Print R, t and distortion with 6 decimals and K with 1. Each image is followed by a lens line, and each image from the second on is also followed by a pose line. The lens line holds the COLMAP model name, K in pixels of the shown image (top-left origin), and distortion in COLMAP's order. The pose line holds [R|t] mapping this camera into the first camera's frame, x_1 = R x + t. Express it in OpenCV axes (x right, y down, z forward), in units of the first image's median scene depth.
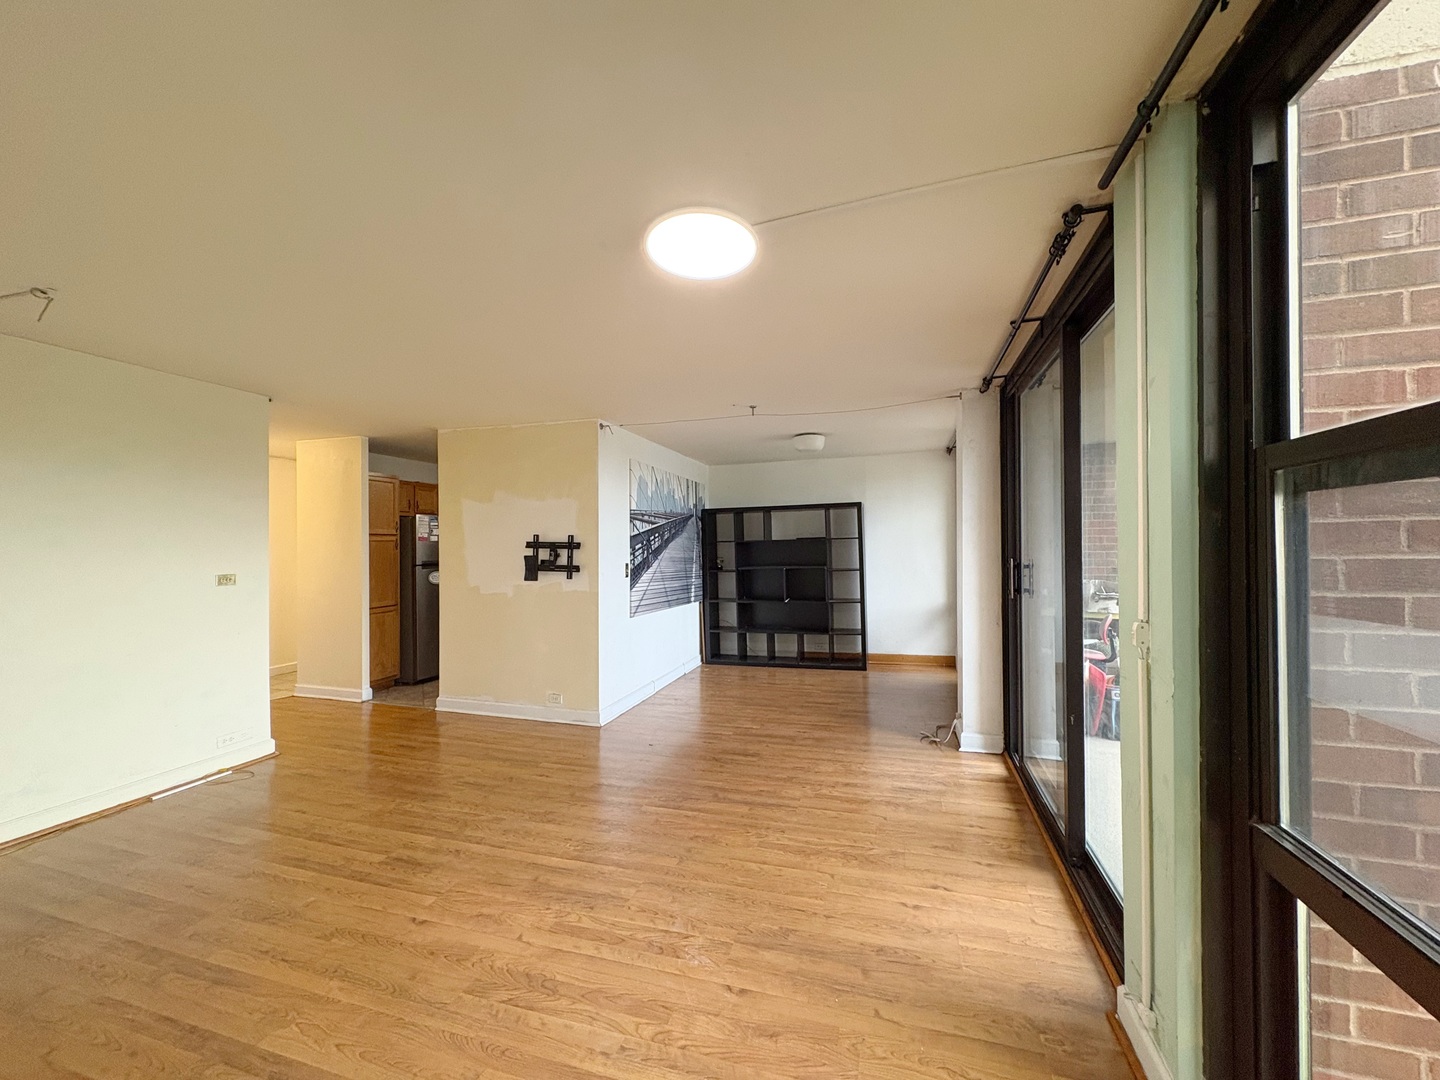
lens RADIAL K [[572.0, 0, 720.7], [0, 572.0, 543.2], [0, 0, 1]] dist [-0.001855, -0.000440]
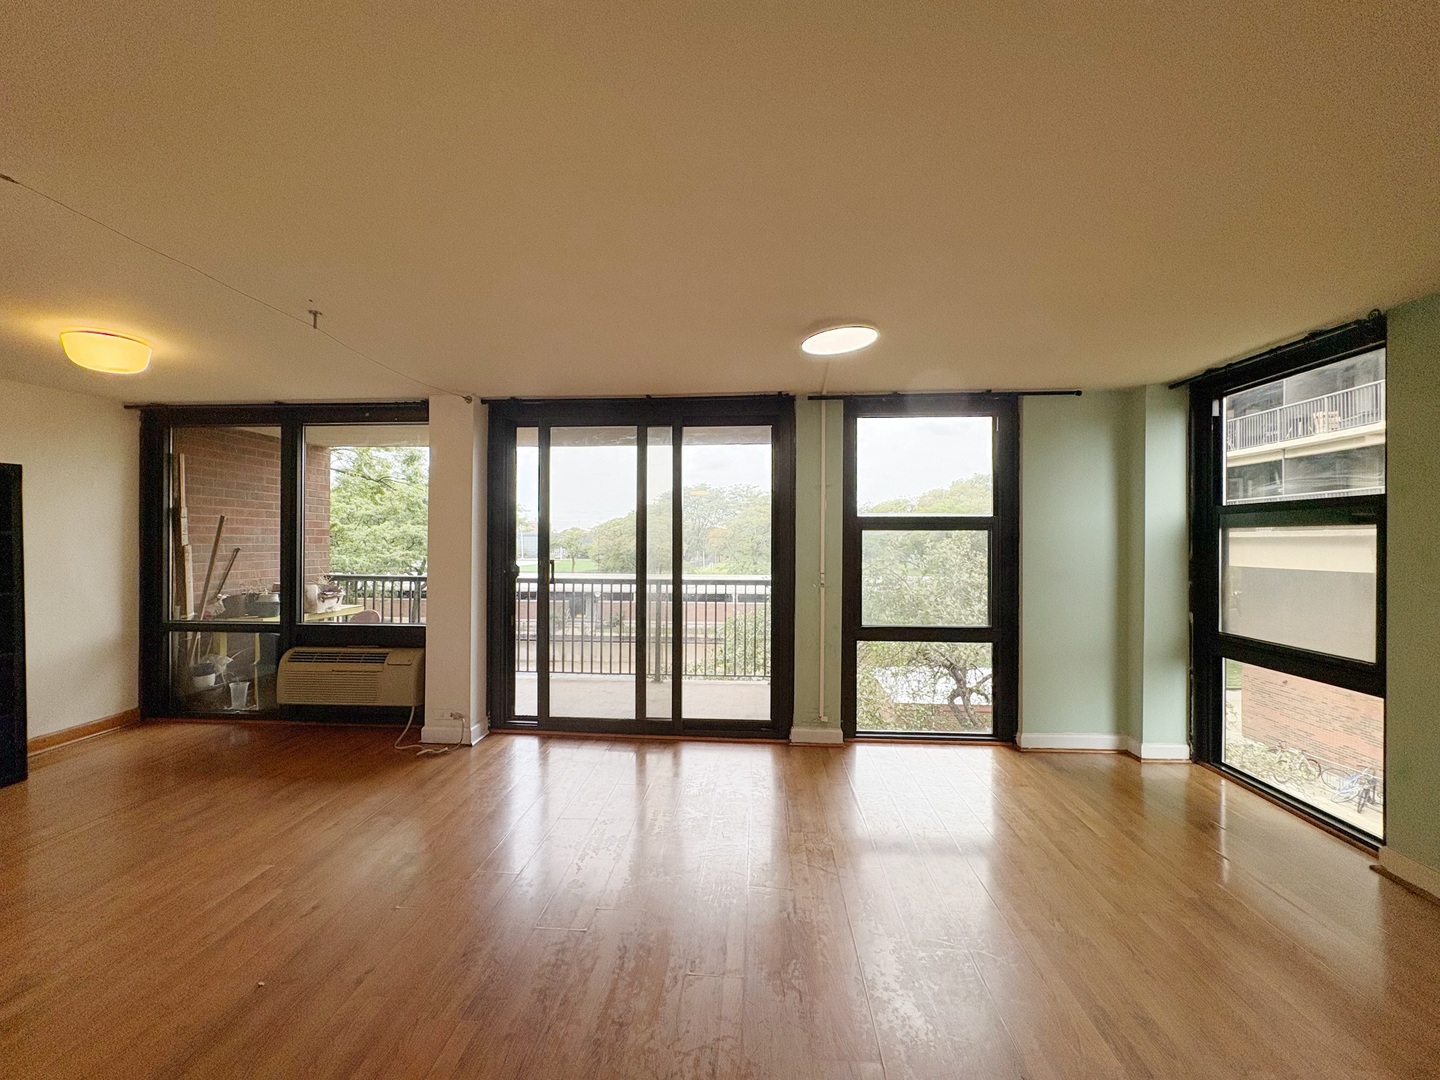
lens RADIAL K [[572.0, 0, 720.2], [0, 572.0, 541.9], [0, 0, 1]] dist [-0.001855, -0.000440]
pose [[0.997581, 0.010248, 0.068761, -1.858410], [-0.010508, 0.999939, 0.003419, 0.015147], [-0.068722, -0.004133, 0.997627, -1.830410]]
